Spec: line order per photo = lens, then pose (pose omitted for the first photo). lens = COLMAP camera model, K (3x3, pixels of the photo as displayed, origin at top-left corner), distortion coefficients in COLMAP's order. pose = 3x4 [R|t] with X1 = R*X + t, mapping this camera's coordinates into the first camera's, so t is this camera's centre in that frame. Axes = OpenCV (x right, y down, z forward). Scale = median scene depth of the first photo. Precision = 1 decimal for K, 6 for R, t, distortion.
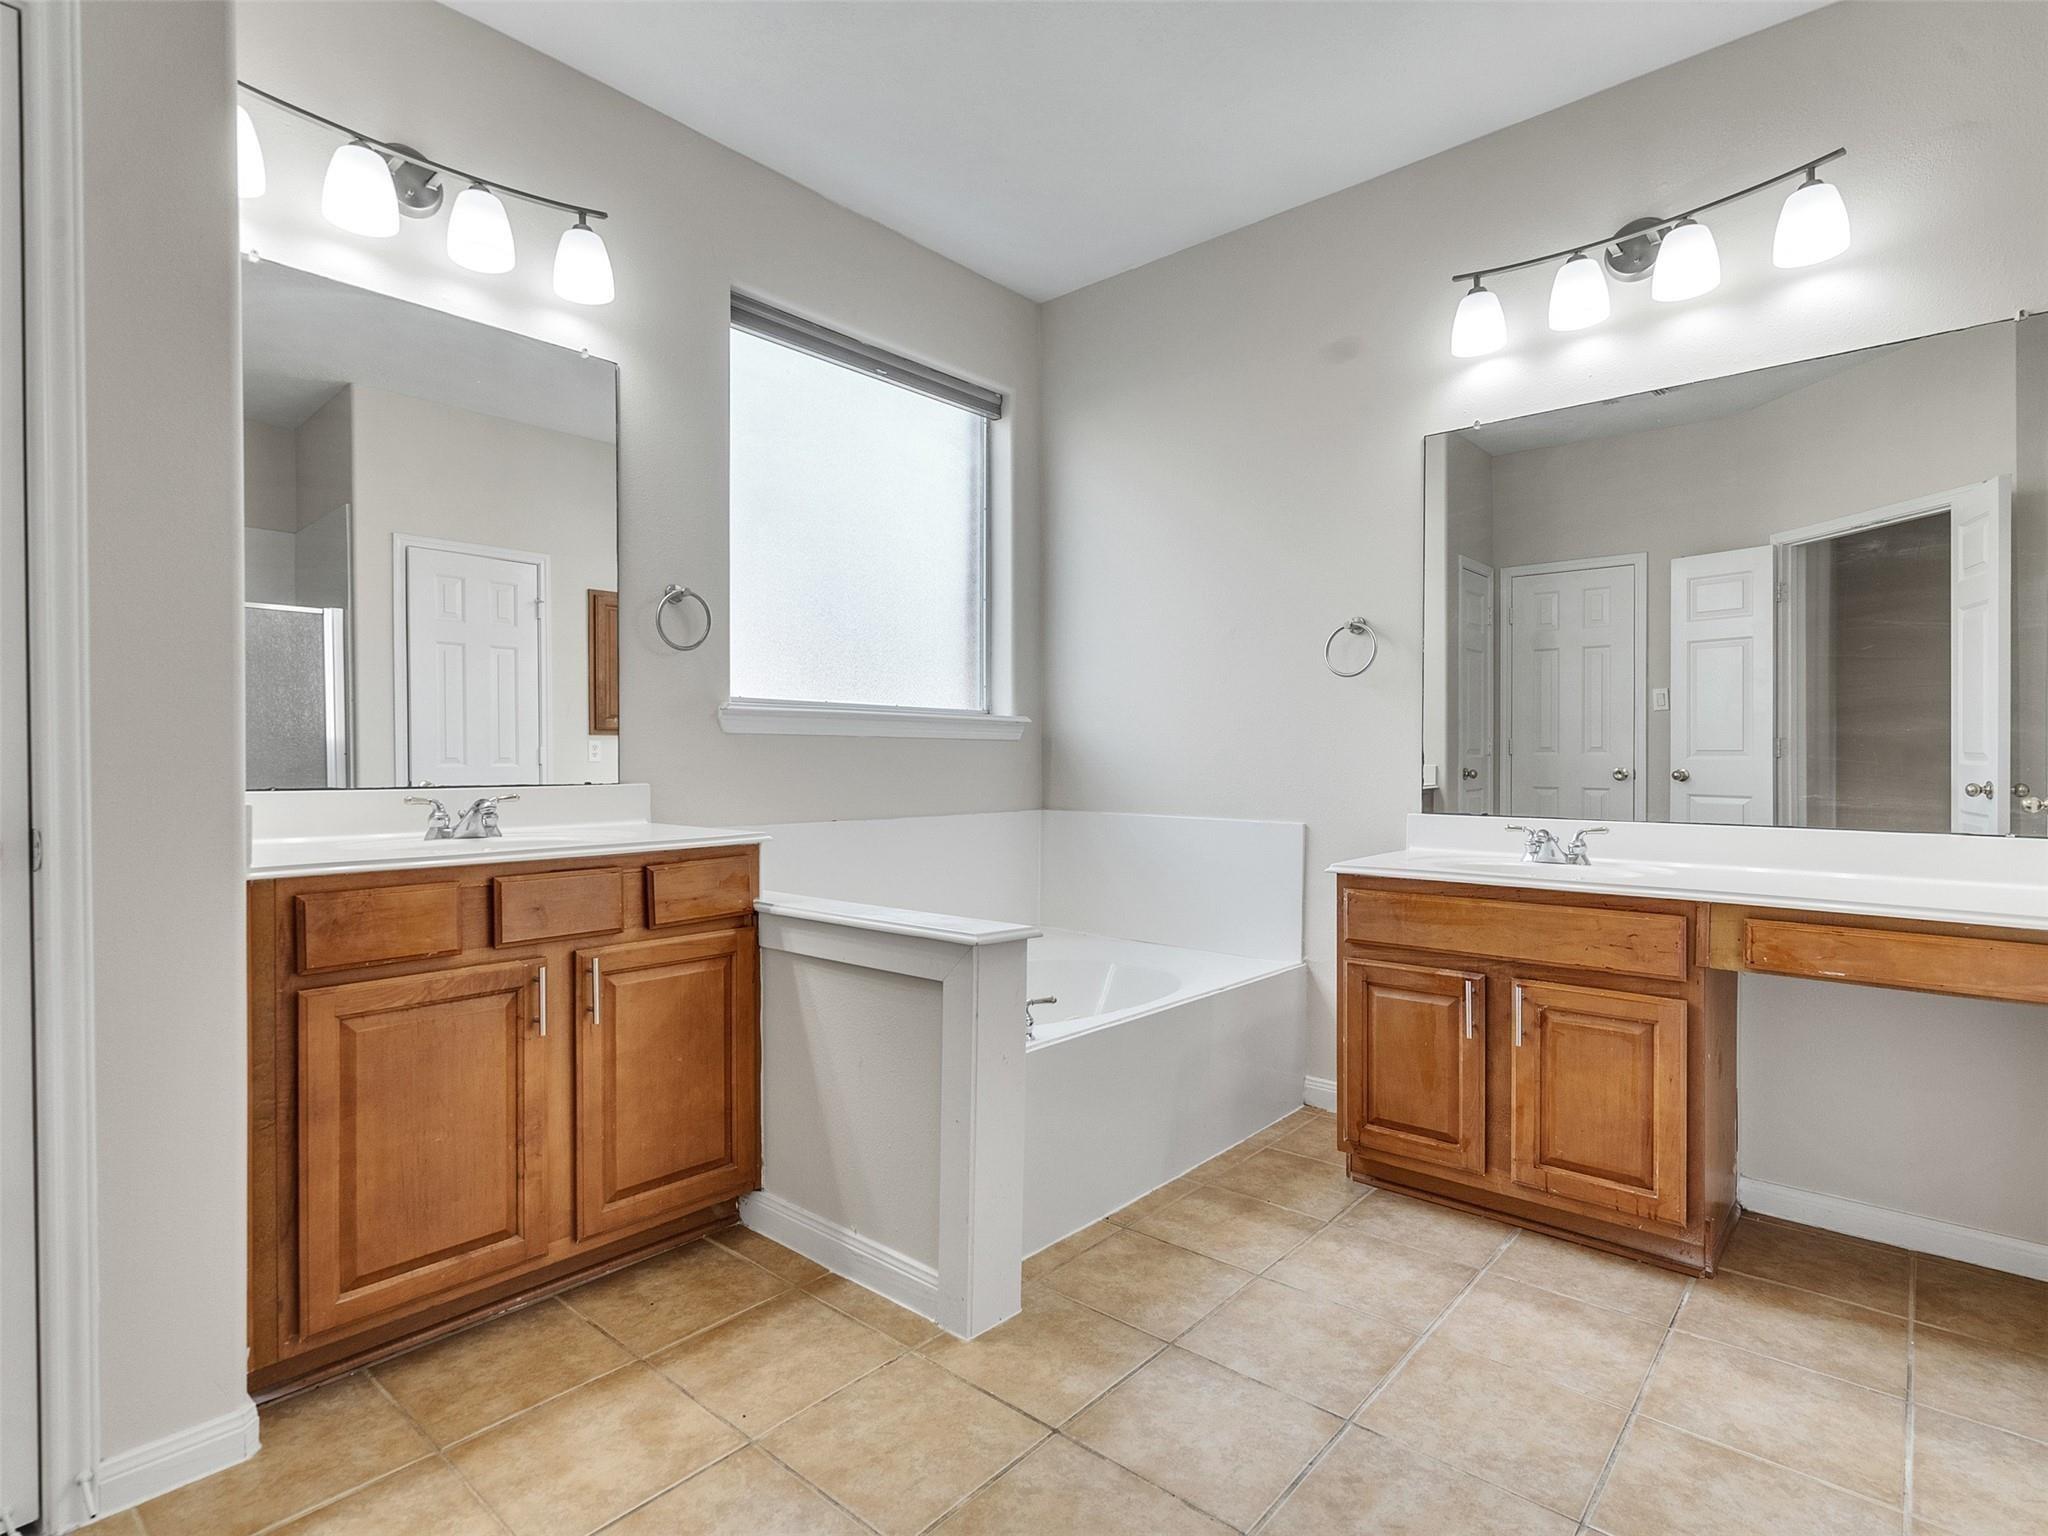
lens RADIAL K [[1041.7, 0, 1023.8], [0, 1041.7, 774.4], [0, 0, 1]] dist [-0.009965, 0.006603]
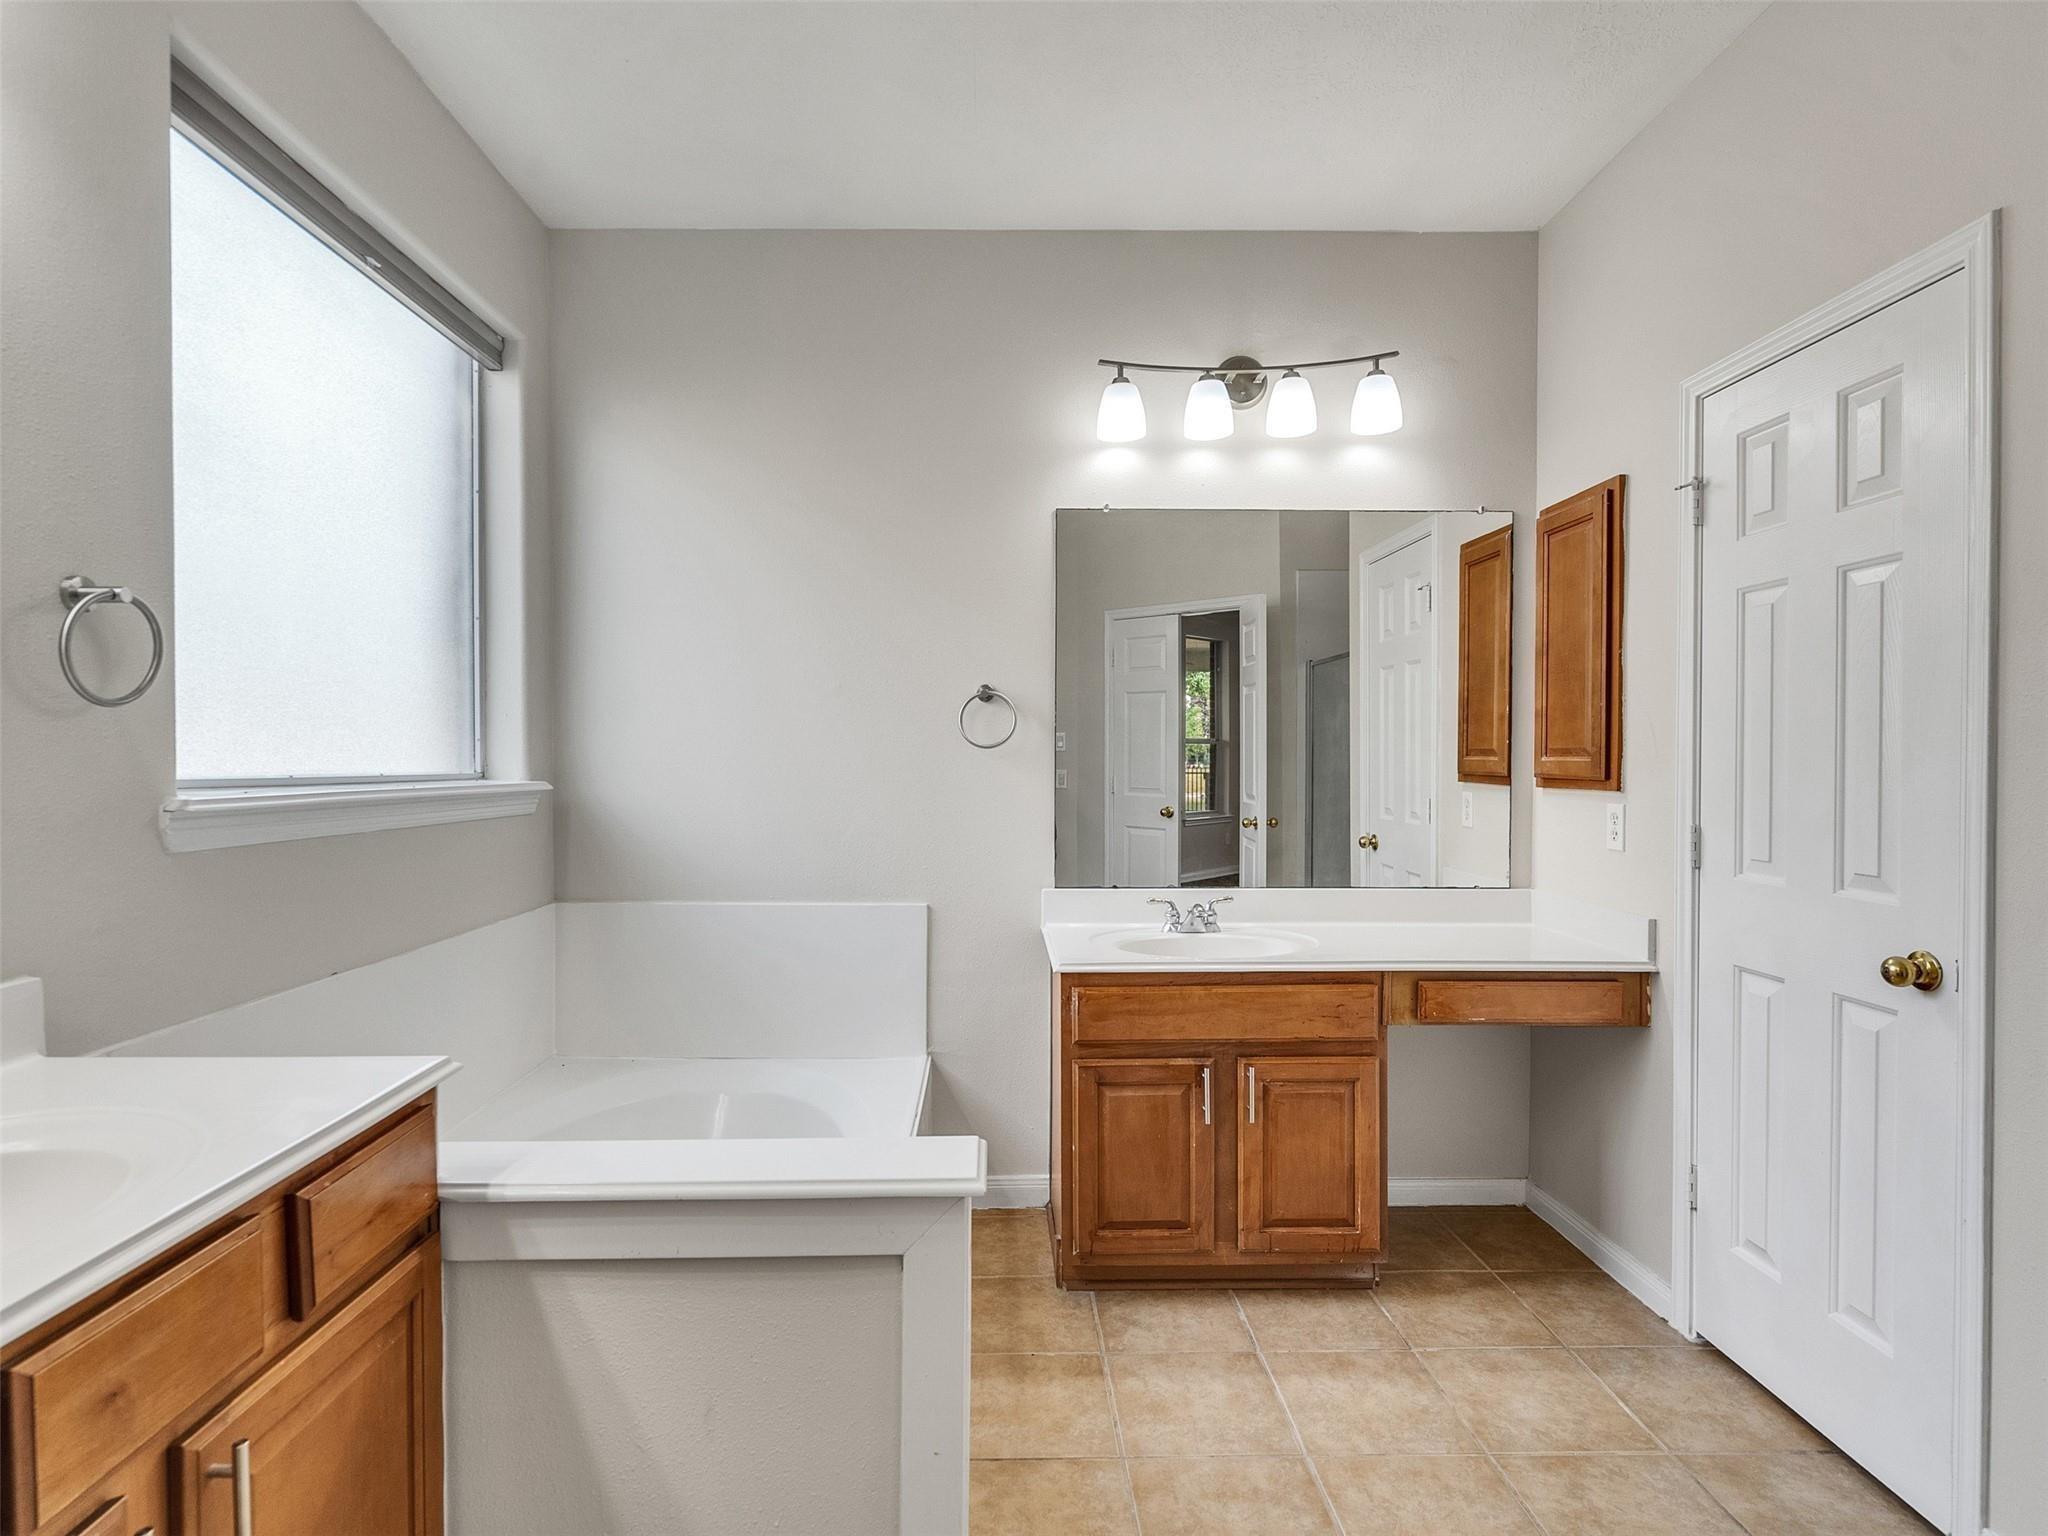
lens RADIAL K [[1041.7, 0, 1013.3], [0, 1041.7, 763.5], [0, 0, 1]] dist [-0.009965, 0.006603]
pose [[0.744683, -0.008086, 0.667369, -0.386275], [0.012427, 0.999921, -0.001753, -0.099329], [-0.667303, 0.009599, 0.744725, 0.354411]]
